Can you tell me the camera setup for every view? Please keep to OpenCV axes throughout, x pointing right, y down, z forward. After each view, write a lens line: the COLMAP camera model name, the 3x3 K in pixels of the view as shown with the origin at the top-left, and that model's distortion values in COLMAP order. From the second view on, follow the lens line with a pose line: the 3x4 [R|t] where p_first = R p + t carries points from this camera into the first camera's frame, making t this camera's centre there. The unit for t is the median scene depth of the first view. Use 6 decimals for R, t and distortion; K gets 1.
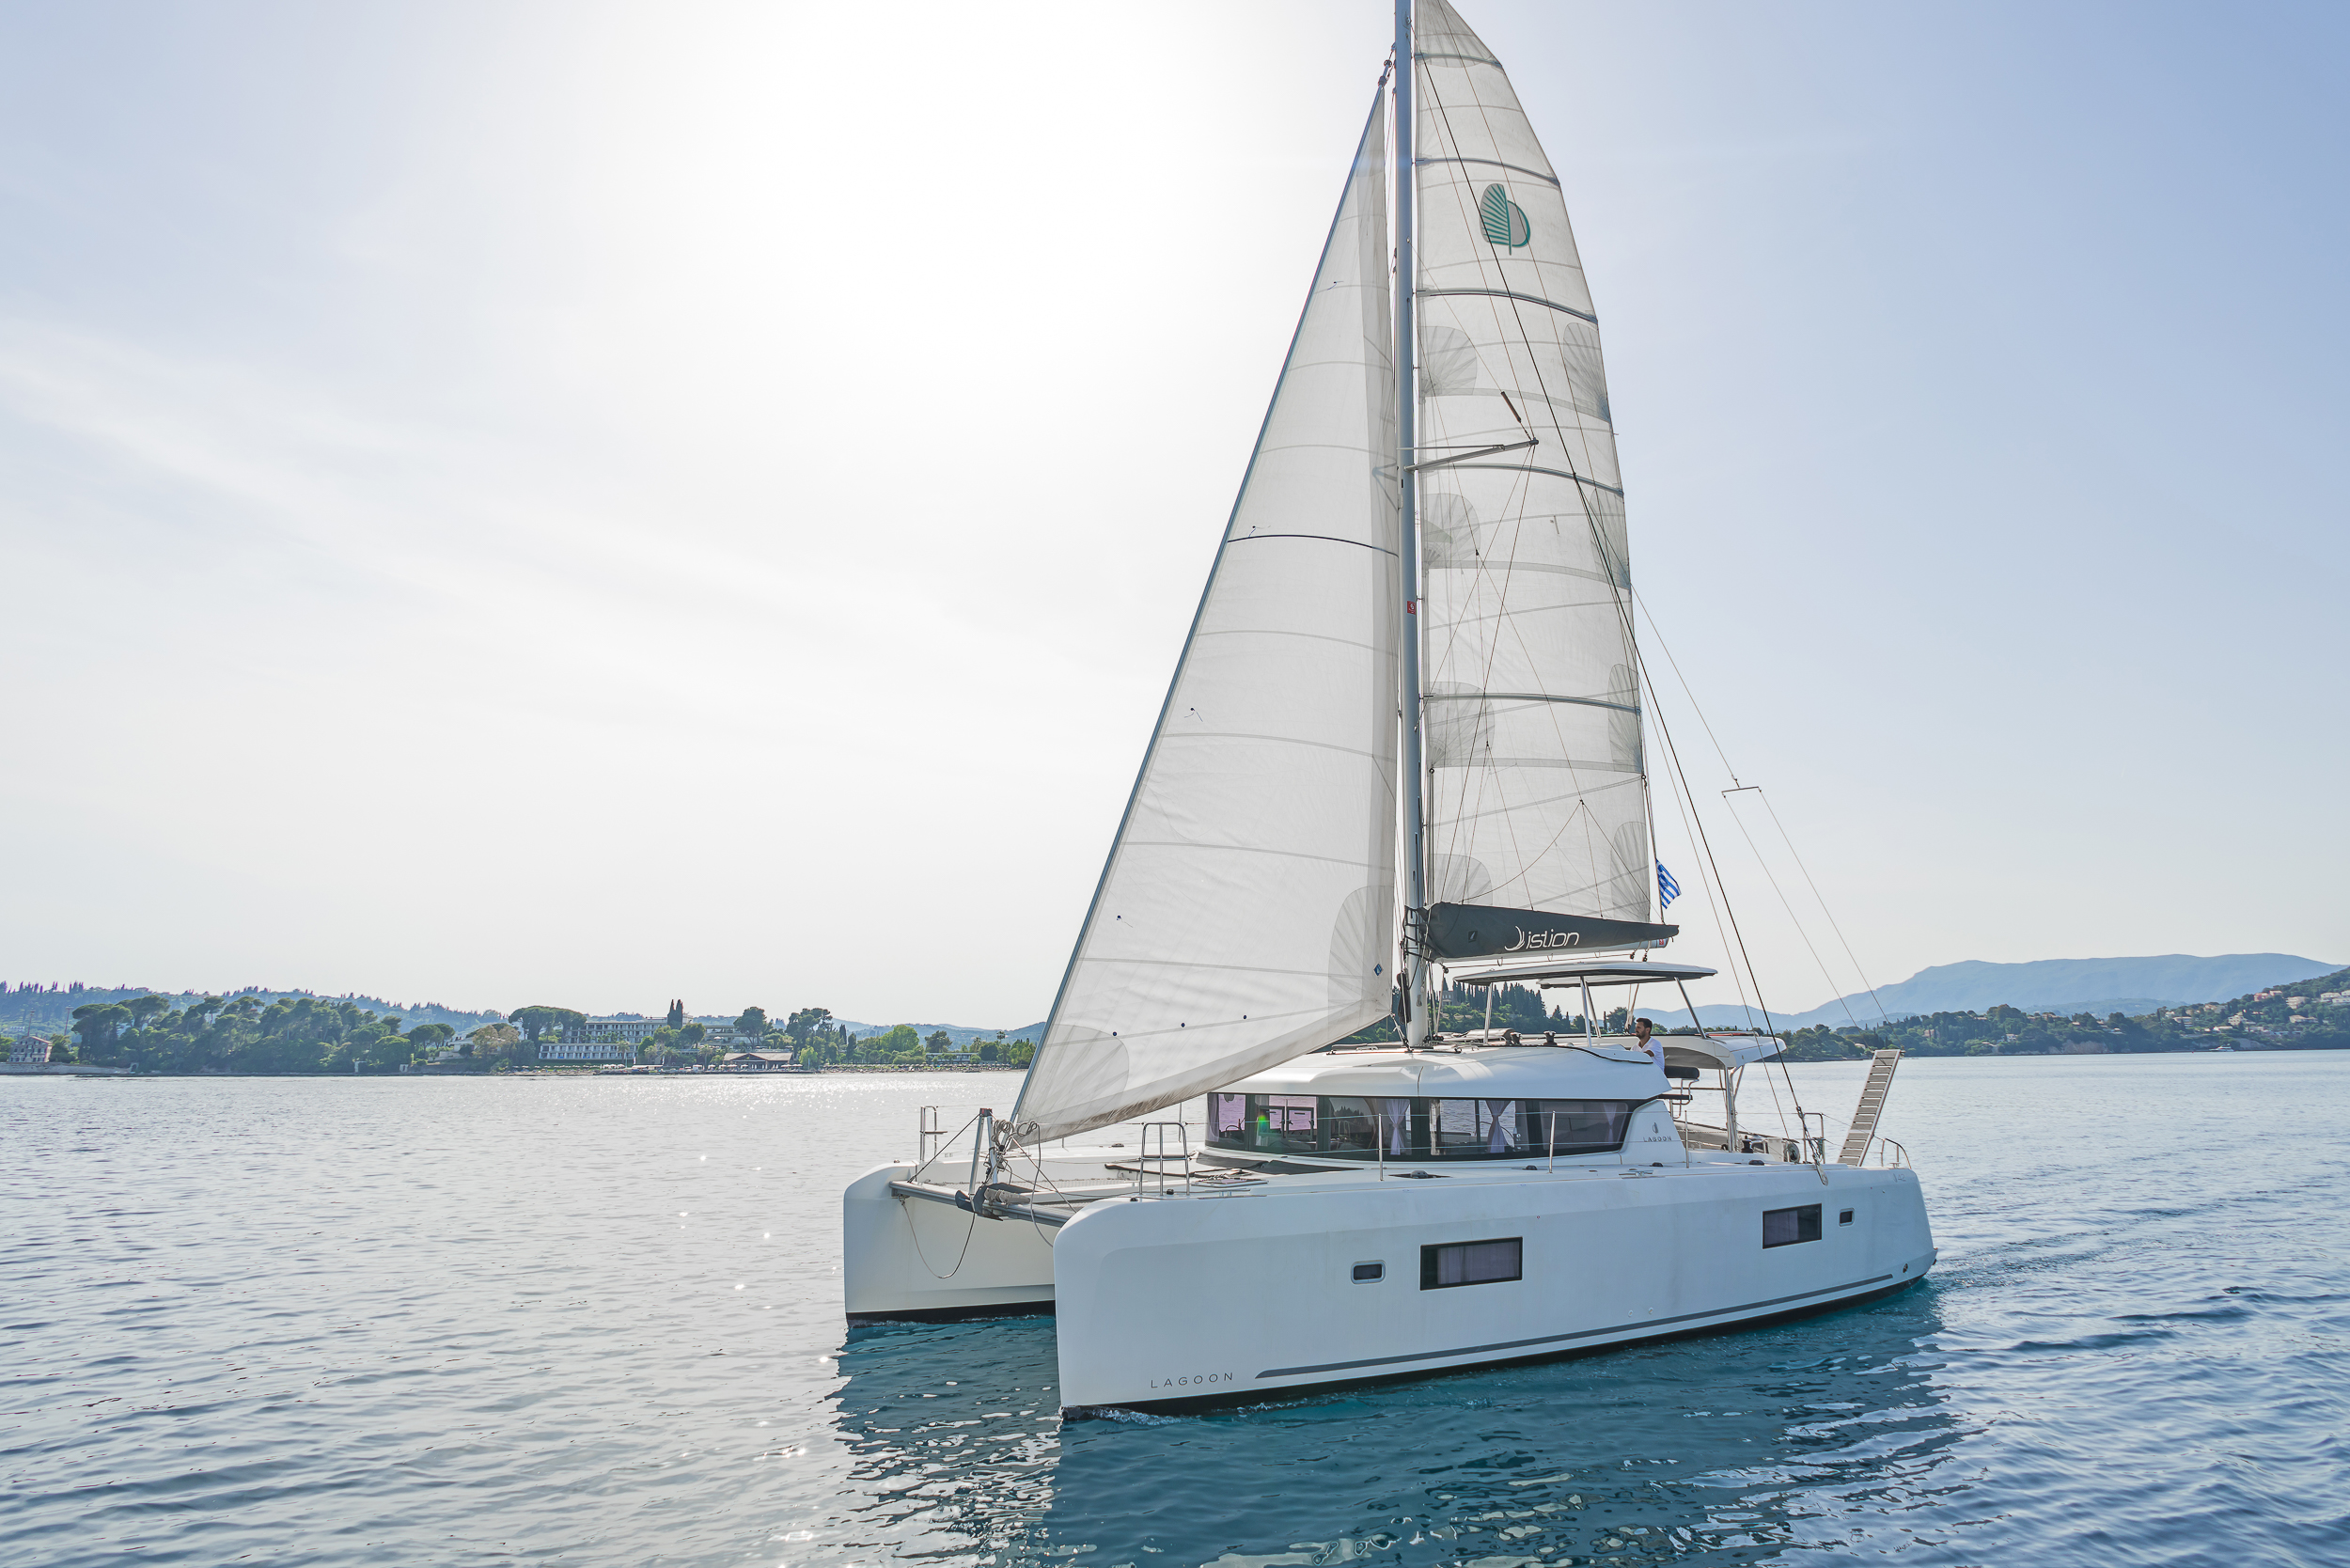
lens RADIAL K [[1758.7, 0, 1175.0], [0, 1758.7, 784.0], [0, 0, 1]] dist [-0.032405, -0.001273]
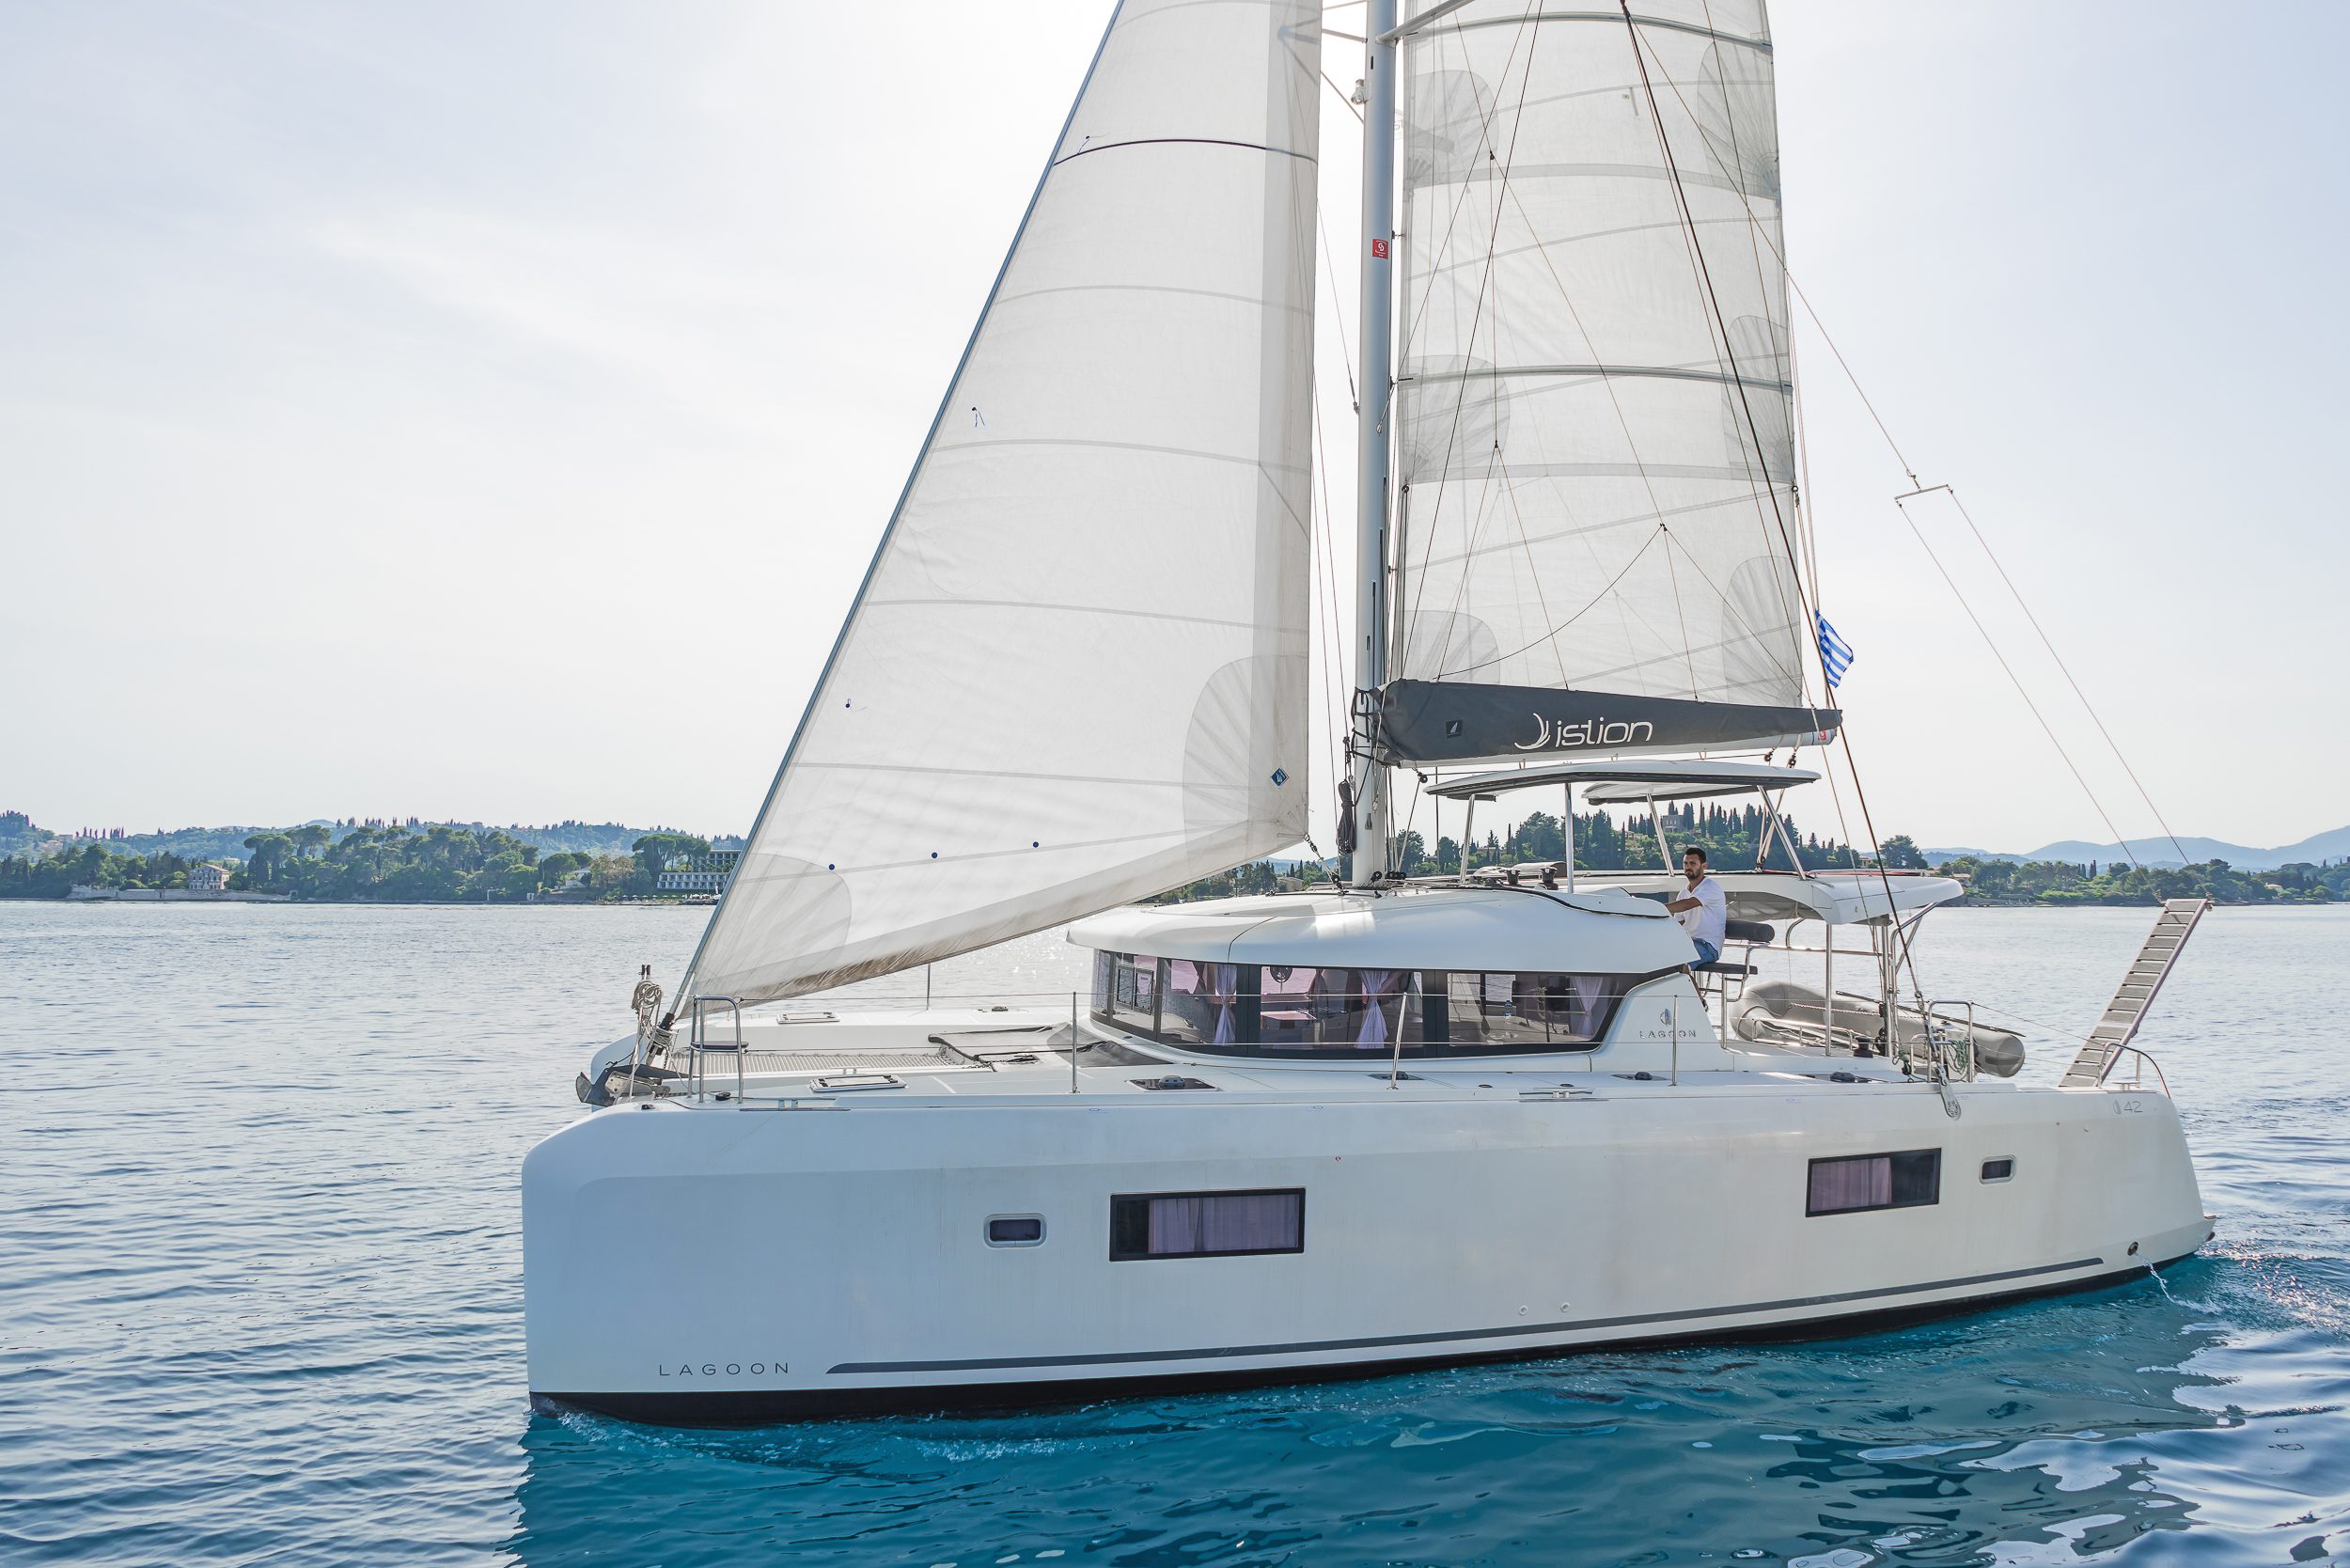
lens RADIAL K [[1660.6, 0, 1174.6], [0, 1660.6, 880.9], [0, 0, 1]] dist [-0.035471, 0.005934]
pose [[0.942511, 0.008991, -0.334055, 0.285427], [0.042130, 0.988465, 0.145472, 0.047085], [0.331510, -0.151183, 0.931260, 0.354448]]
